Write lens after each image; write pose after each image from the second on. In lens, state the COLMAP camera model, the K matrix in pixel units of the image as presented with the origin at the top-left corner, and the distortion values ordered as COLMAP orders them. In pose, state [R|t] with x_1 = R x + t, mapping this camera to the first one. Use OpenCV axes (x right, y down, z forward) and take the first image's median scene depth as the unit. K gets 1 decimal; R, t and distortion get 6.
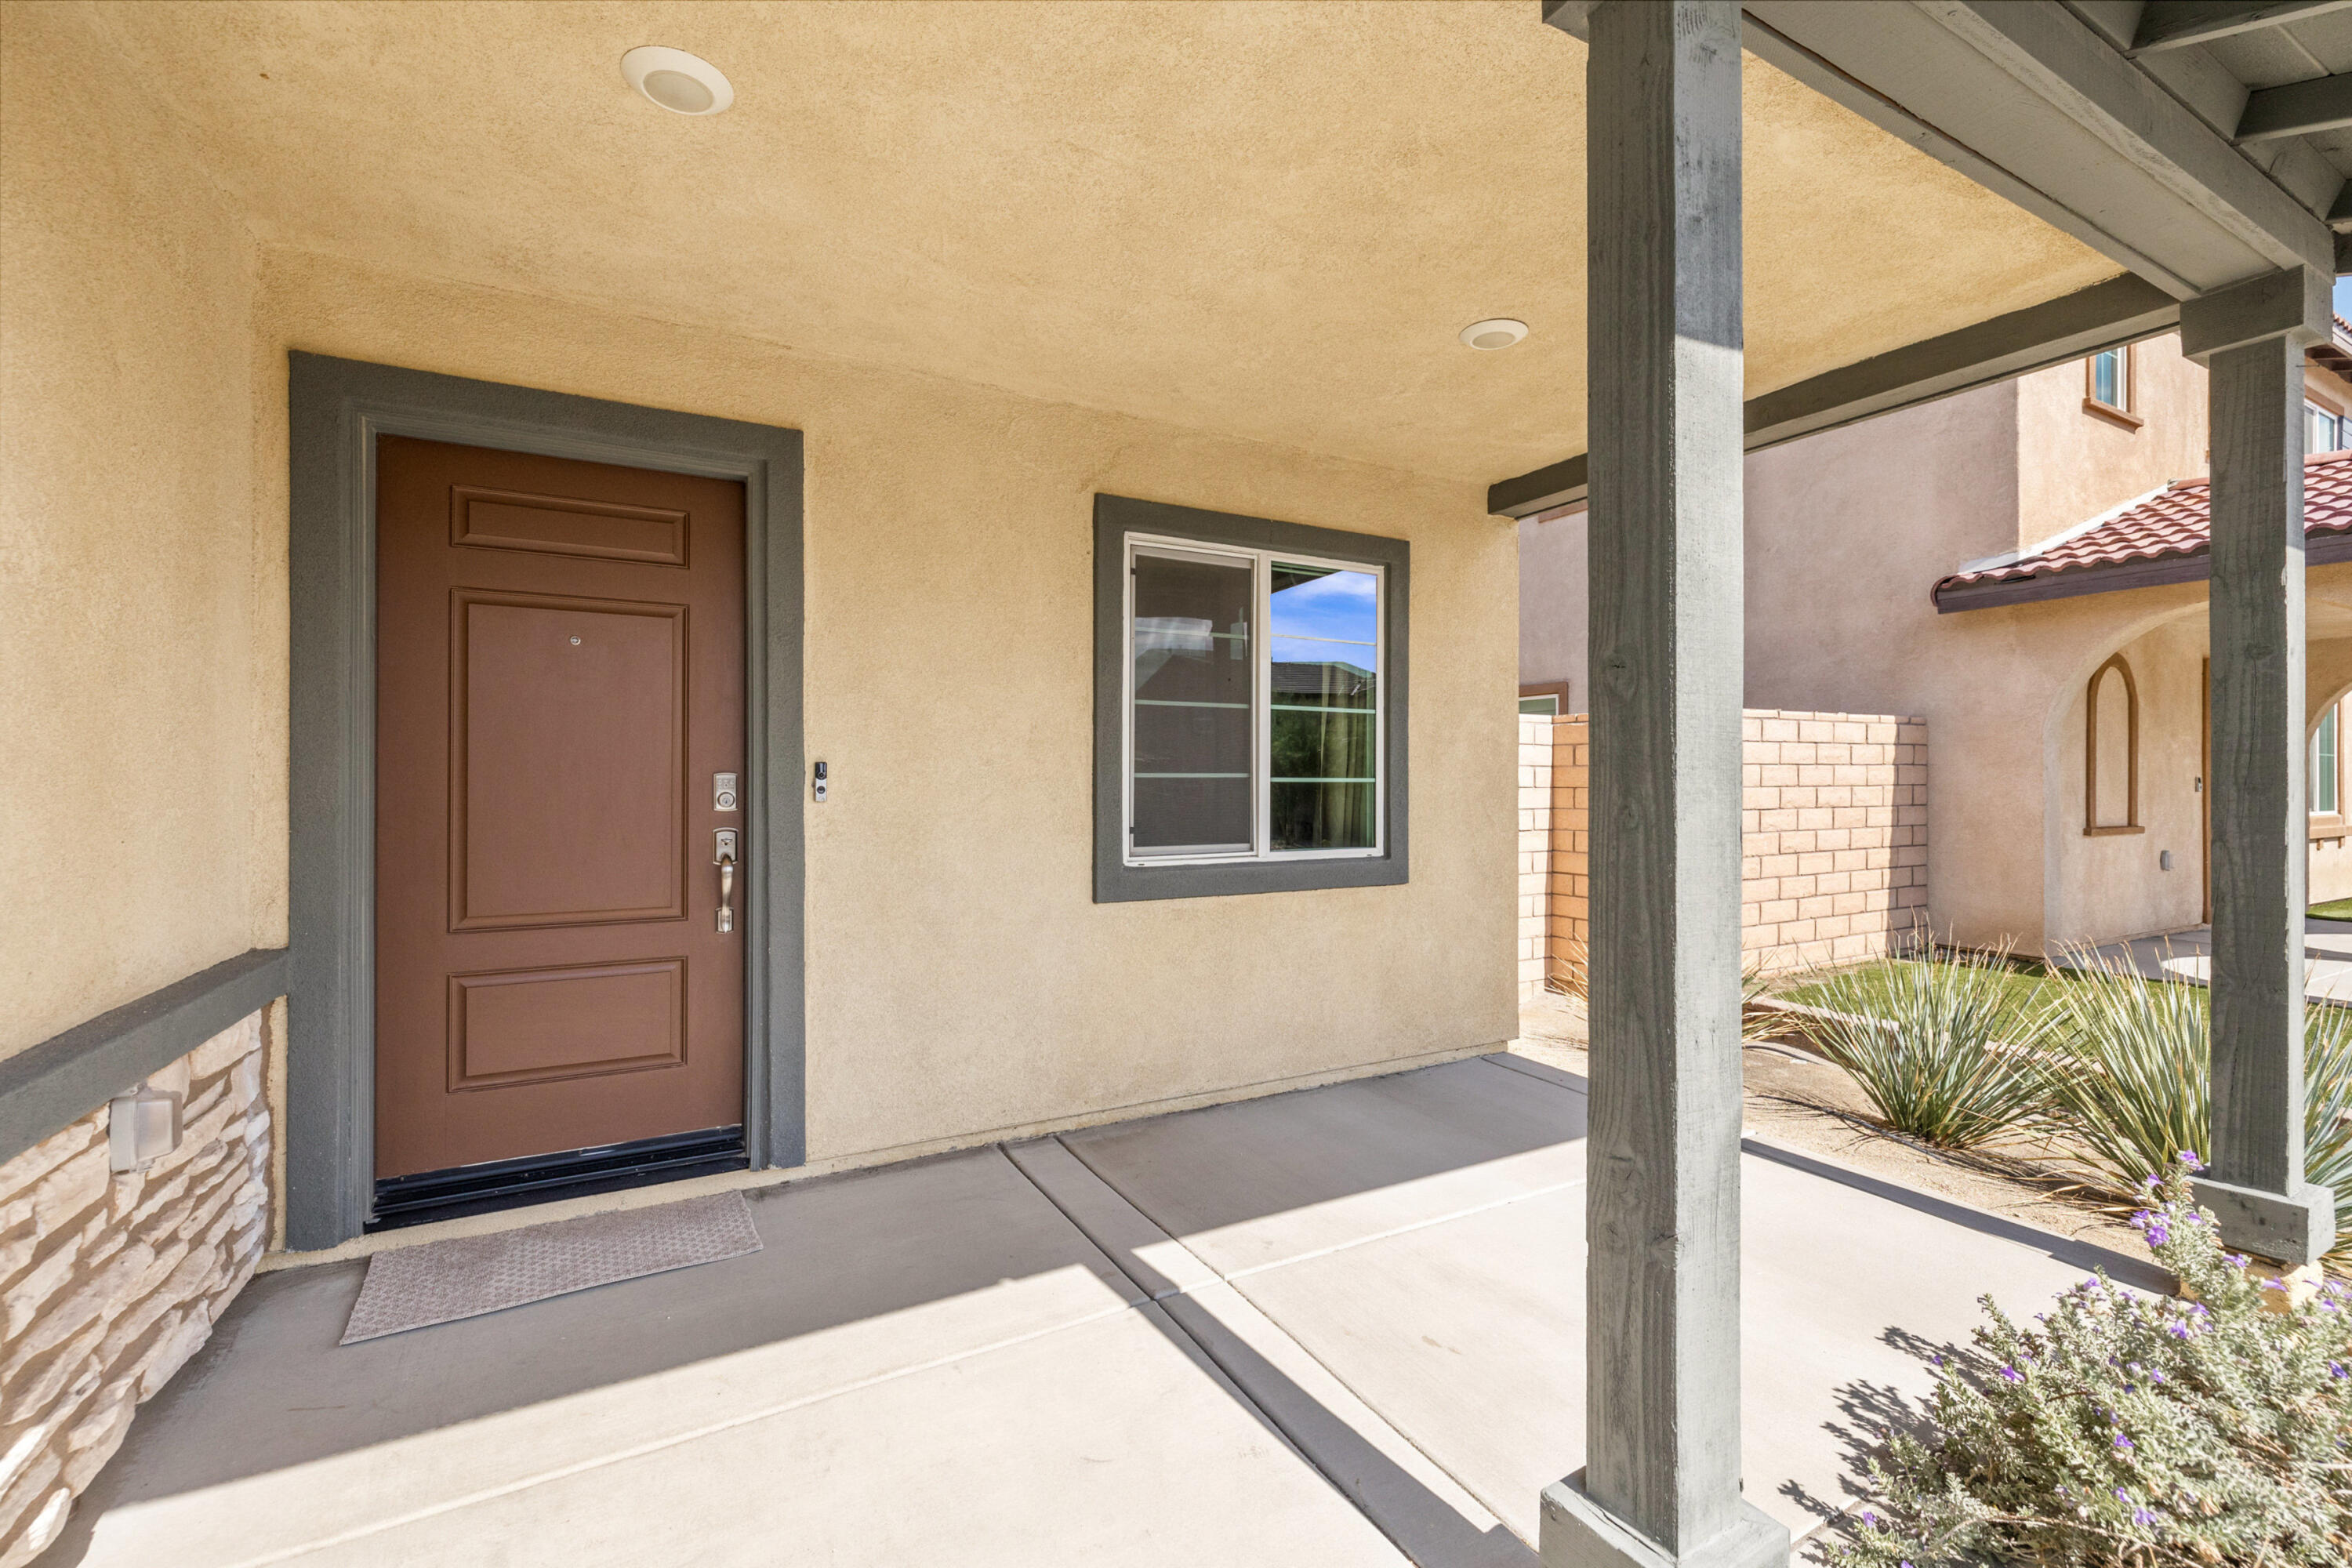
lens RADIAL K [[988.7, 0, 1176.7], [0, 988.7, 779.5], [0, 0, 1]] dist [0.002341, 0.000185]
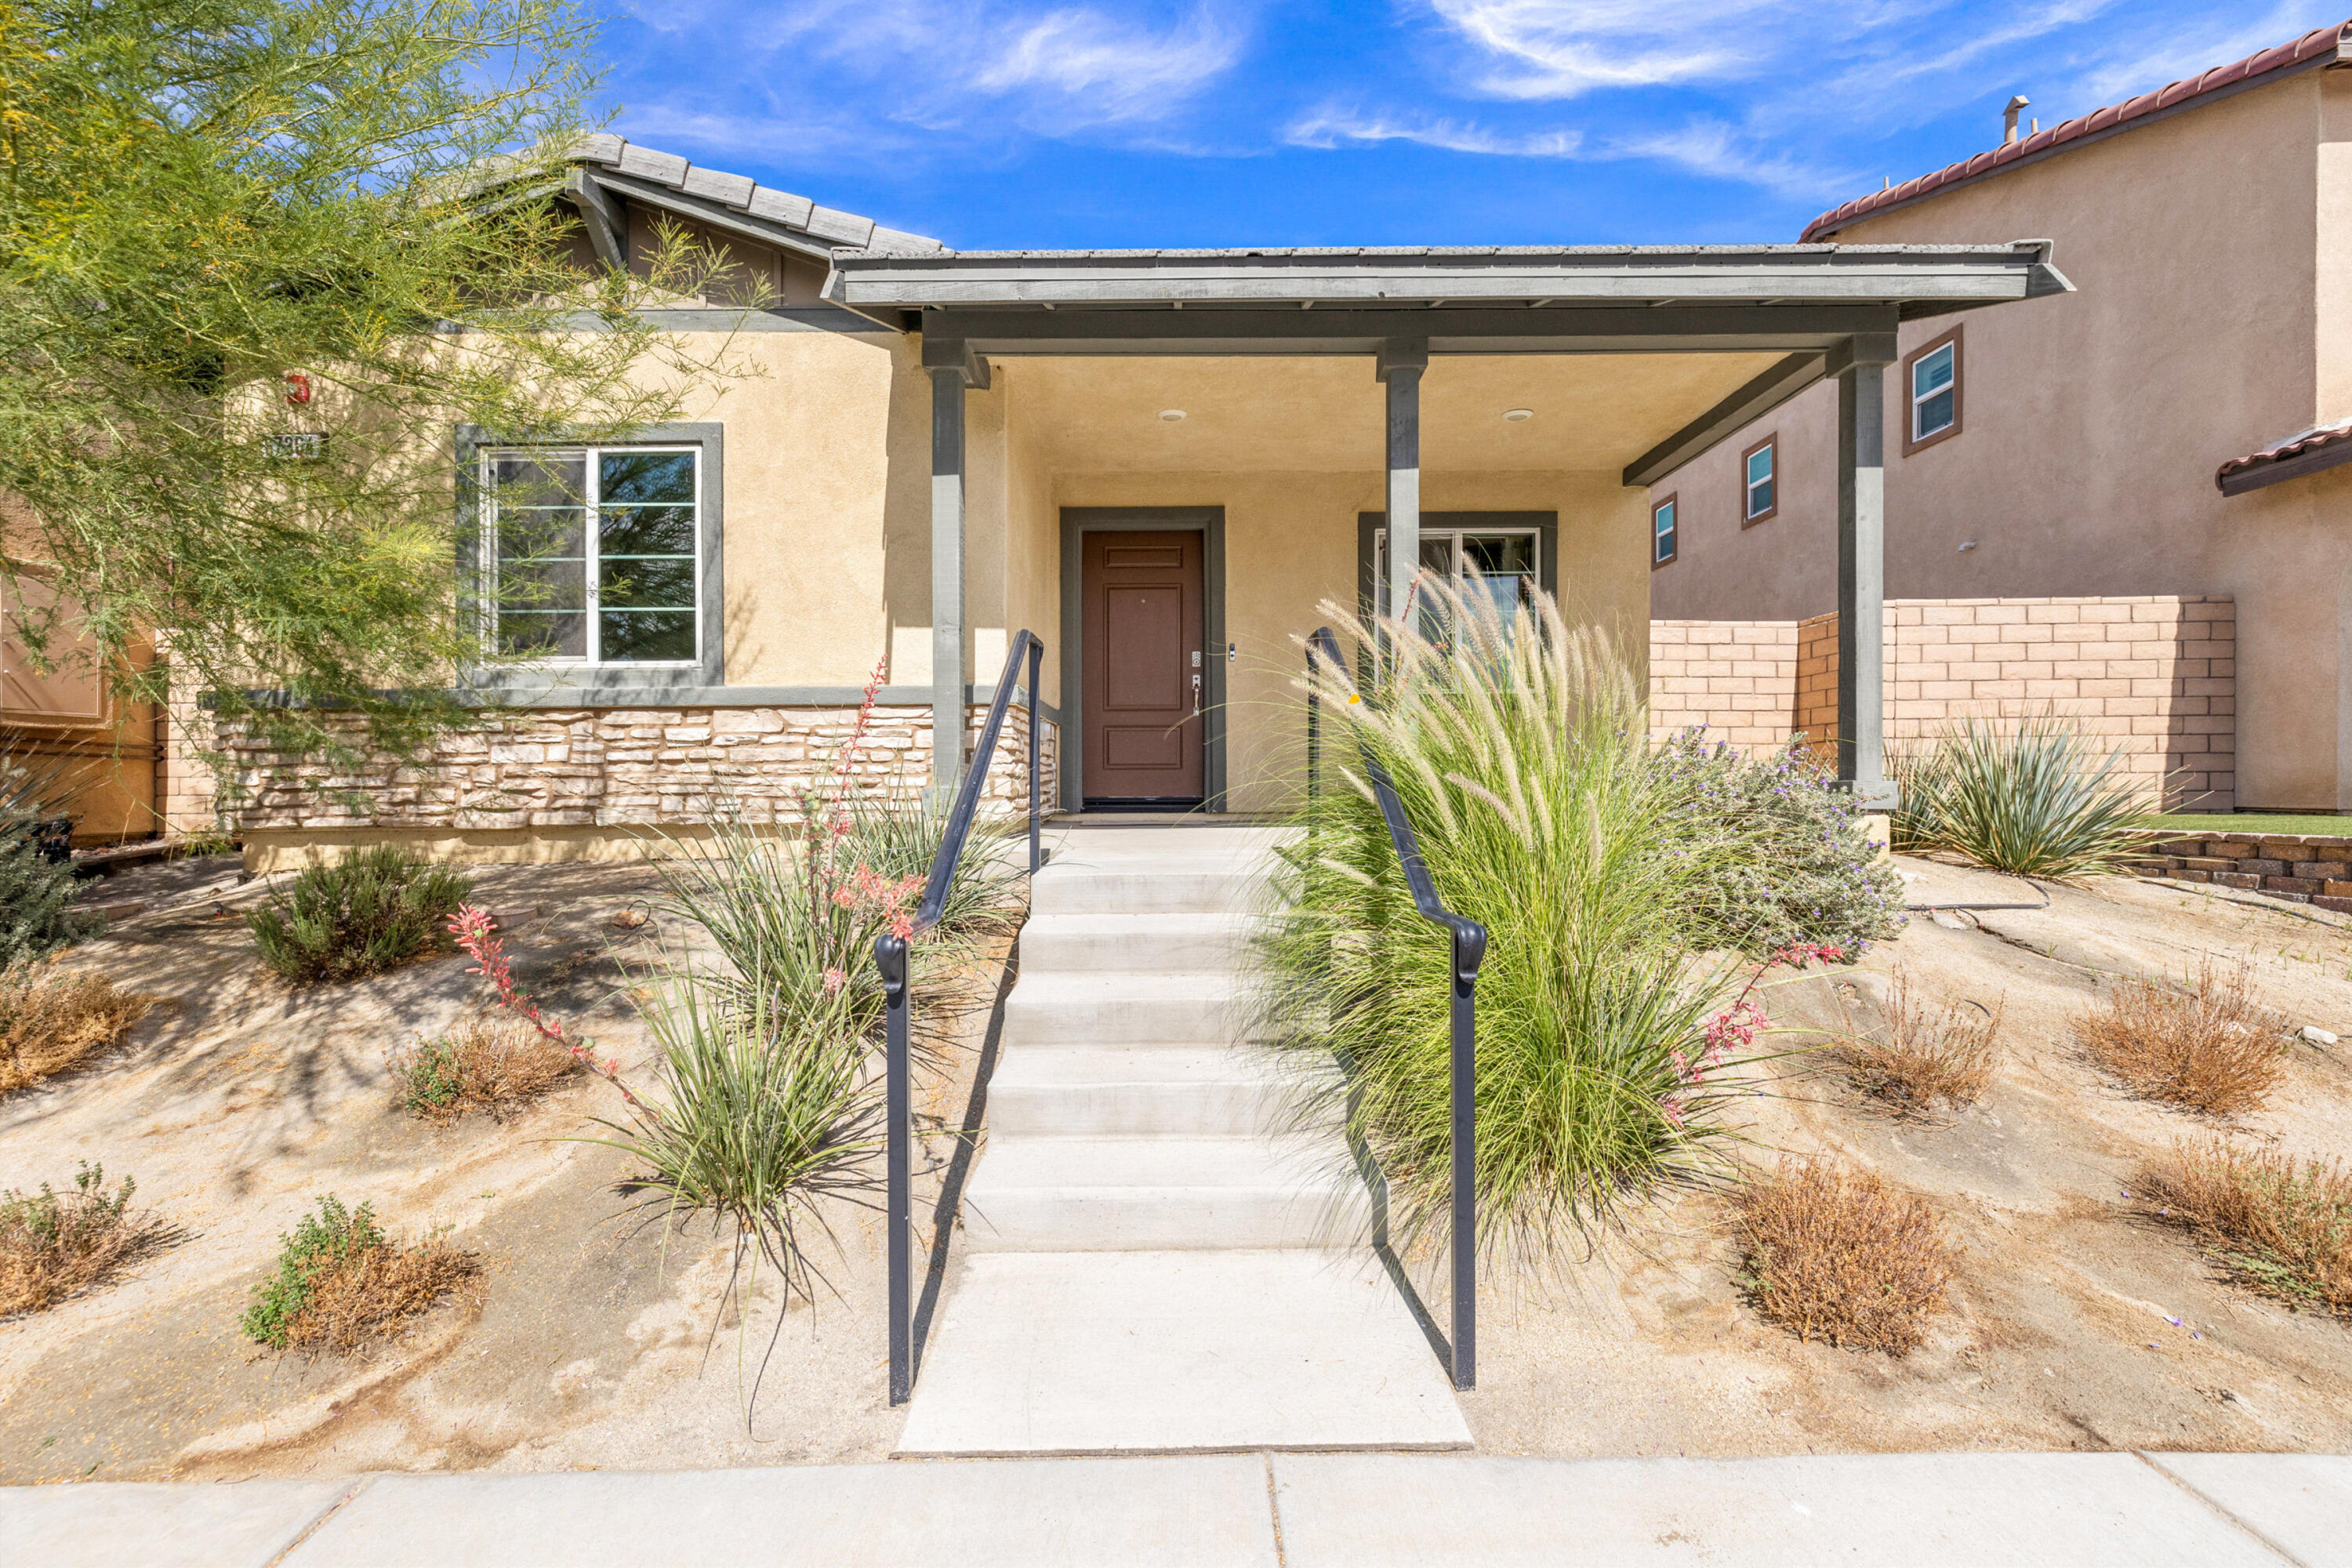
lens RADIAL K [[988.7, 0, 1165.1], [0, 988.7, 767.2], [0, 0, 1]] dist [0.002341, 0.000185]
pose [[0.872395, -0.010228, -0.488694, 0.590347], [0.004357, 0.999904, -0.013148, 0.277899], [0.488782, 0.009341, 0.872356, -1.029660]]
